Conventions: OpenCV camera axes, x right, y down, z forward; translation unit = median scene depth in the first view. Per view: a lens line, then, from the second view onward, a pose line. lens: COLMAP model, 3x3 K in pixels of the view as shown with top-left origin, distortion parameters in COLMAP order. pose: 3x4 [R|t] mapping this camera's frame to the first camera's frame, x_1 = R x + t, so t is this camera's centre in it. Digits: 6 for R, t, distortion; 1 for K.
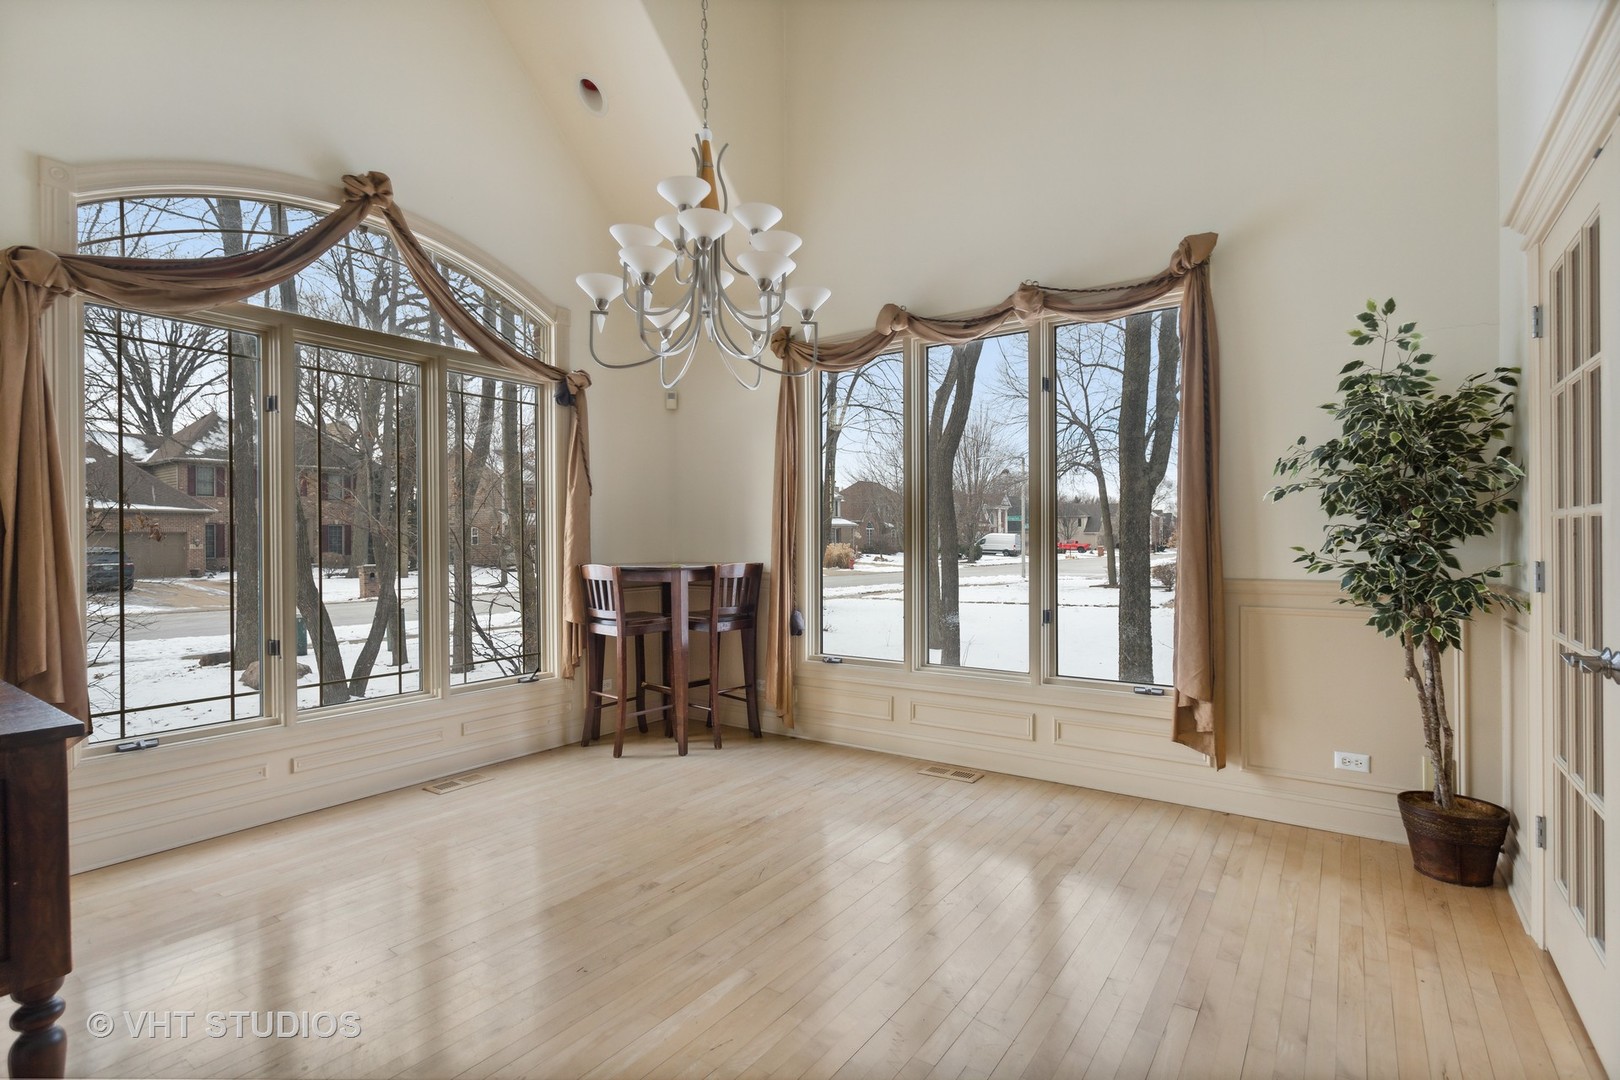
lens RADIAL K [[775.9, 0, 805.7], [0, 775.9, 537.4], [0, 0, 1]] dist [-0.003088, -0.000265]
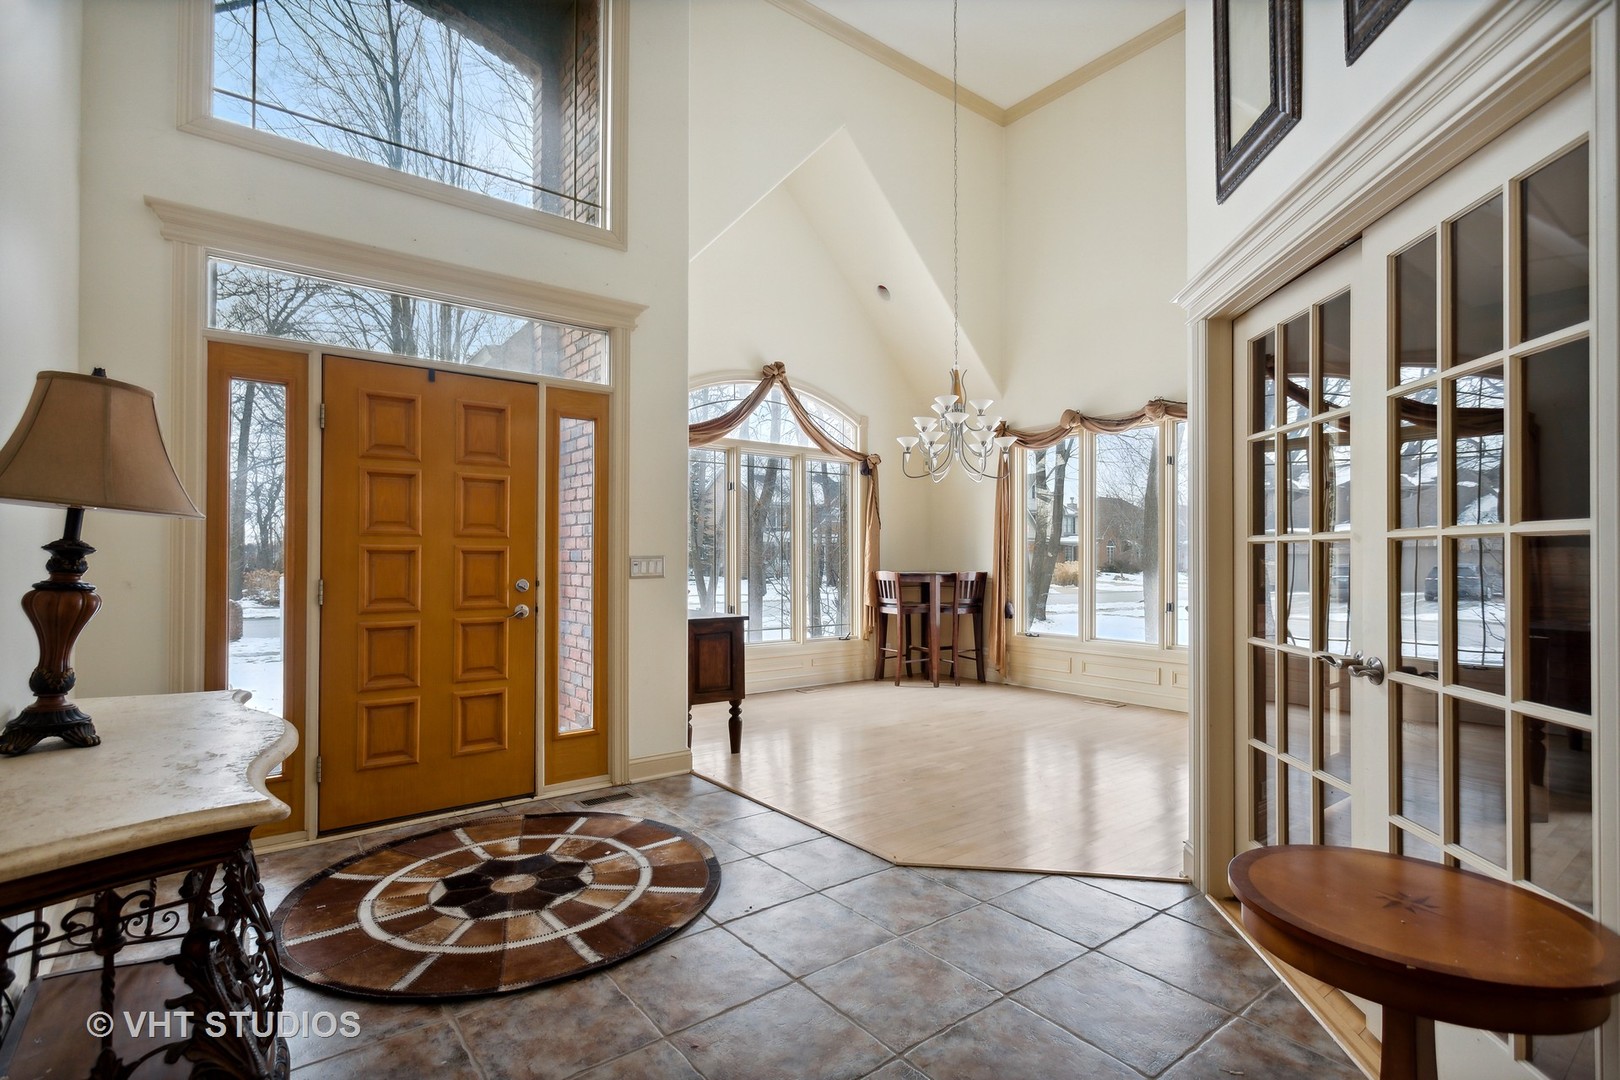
lens RADIAL K [[775.9, 0, 805.7], [0, 775.9, 537.4], [0, 0, 1]] dist [-0.003088, -0.000265]
pose [[0.955876, 0.002260, -0.293763, 0.057155], [-0.008544, 0.999761, -0.020107, -0.002160], [0.293647, 0.021730, 0.955667, -0.635012]]
